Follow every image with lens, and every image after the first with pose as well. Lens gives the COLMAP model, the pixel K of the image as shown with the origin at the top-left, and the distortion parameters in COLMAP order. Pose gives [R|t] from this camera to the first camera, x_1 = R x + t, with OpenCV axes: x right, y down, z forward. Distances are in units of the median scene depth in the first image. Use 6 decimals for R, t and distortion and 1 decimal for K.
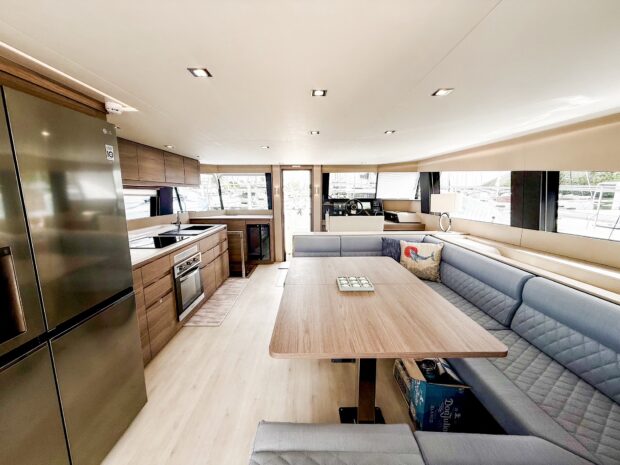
lens RADIAL K [[247.9, 0, 308.3], [0, 247.9, 231.8], [0, 0, 1]] dist [-0.000143, 0.000226]
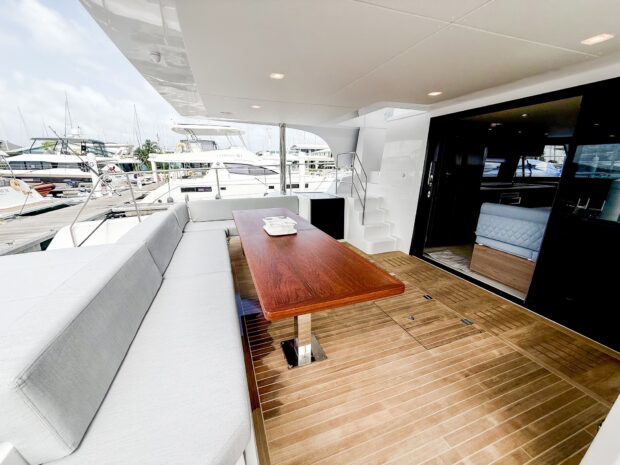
lens RADIAL K [[247.9, 0, 305.7], [0, 247.9, 233.1], [0, 0, 1]] dist [-0.000143, 0.000226]
pose [[0.331122, 0.254798, -0.908535, 0.478020], [-0.159765, 0.964089, 0.212150, 0.141174], [0.929964, 0.074904, 0.359939, -0.640157]]
